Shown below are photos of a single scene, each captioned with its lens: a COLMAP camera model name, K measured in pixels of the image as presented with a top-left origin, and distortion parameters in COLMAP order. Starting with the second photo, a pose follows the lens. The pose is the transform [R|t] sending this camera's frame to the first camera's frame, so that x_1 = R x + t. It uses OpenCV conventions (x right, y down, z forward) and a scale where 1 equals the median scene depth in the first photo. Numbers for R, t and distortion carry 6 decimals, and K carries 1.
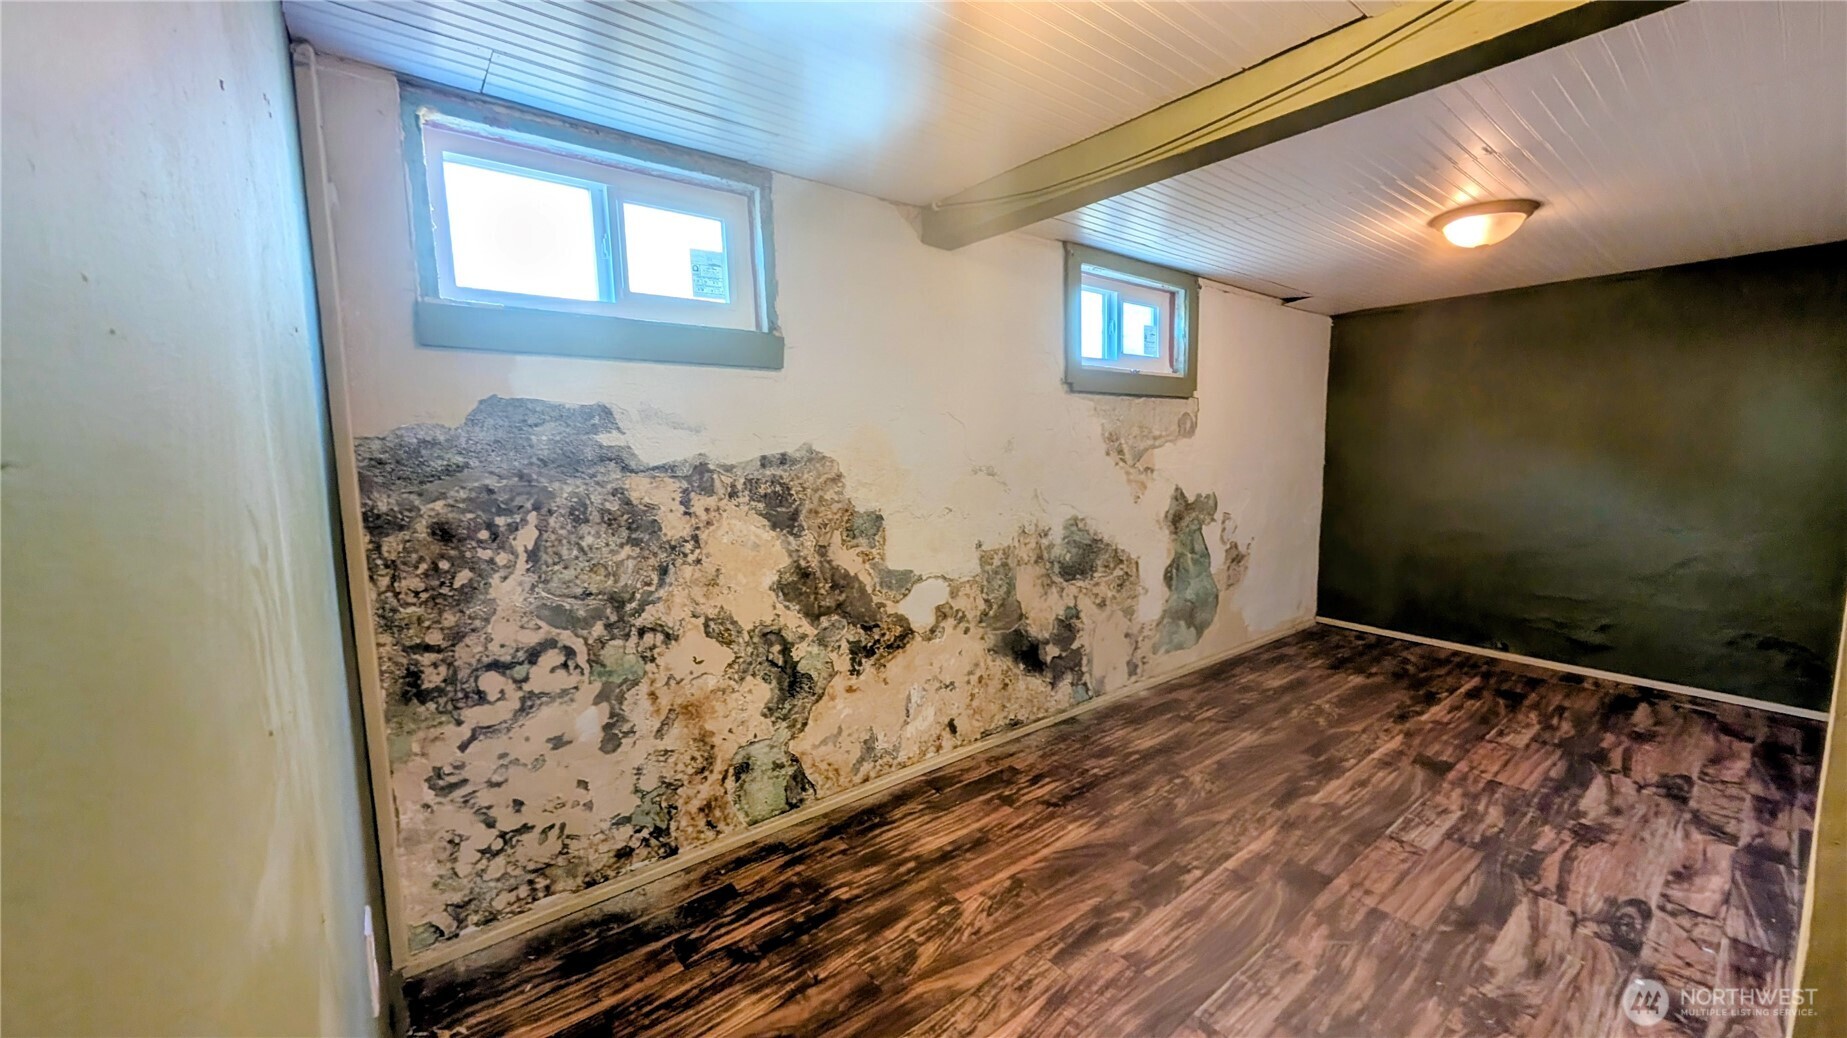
lens RADIAL K [[711.4, 0, 912.7], [0, 711.4, 534.6], [0, 0, 1]] dist [0.000314, -0.000200]
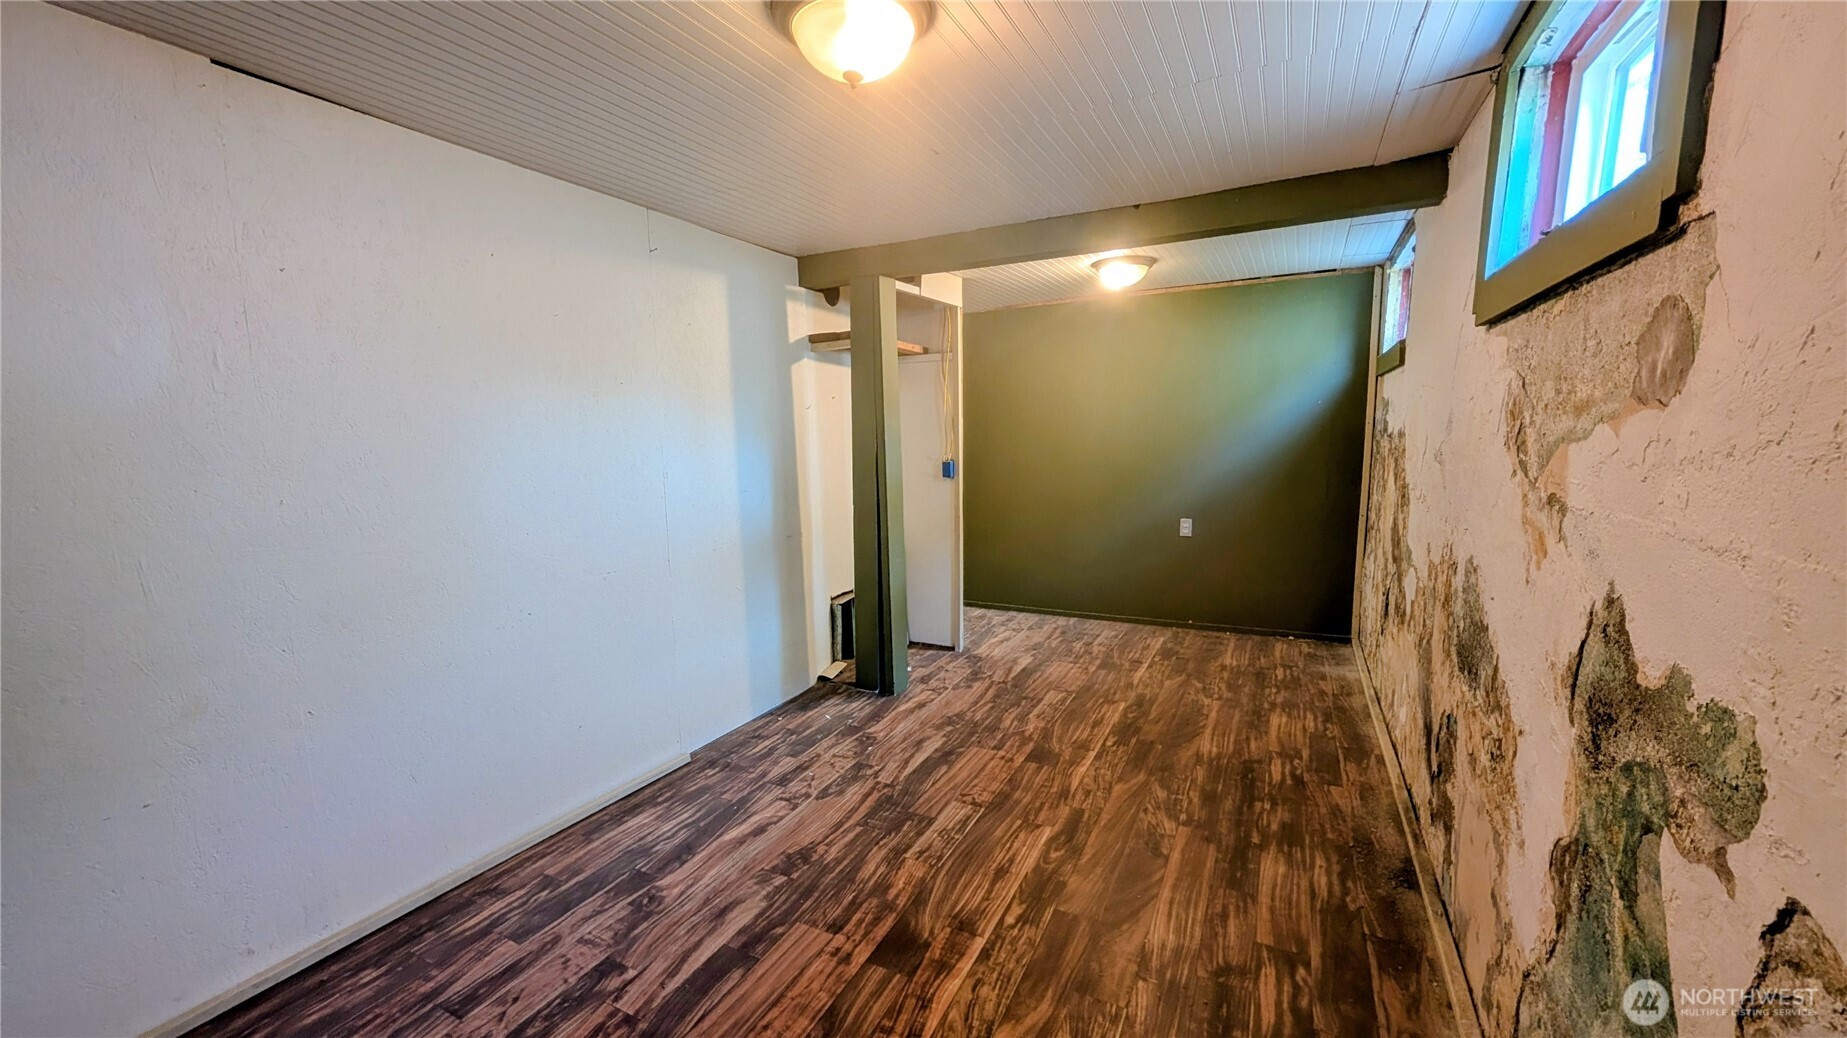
lens RADIAL K [[711.4, 0, 912.7], [0, 711.4, 534.6], [0, 0, 1]] dist [0.000314, -0.000200]
pose [[-0.918001, 0.086937, -0.386933, 1.136203], [-0.017629, 0.965766, 0.258816, -0.241730], [0.396187, 0.244414, -0.885041, 1.793916]]
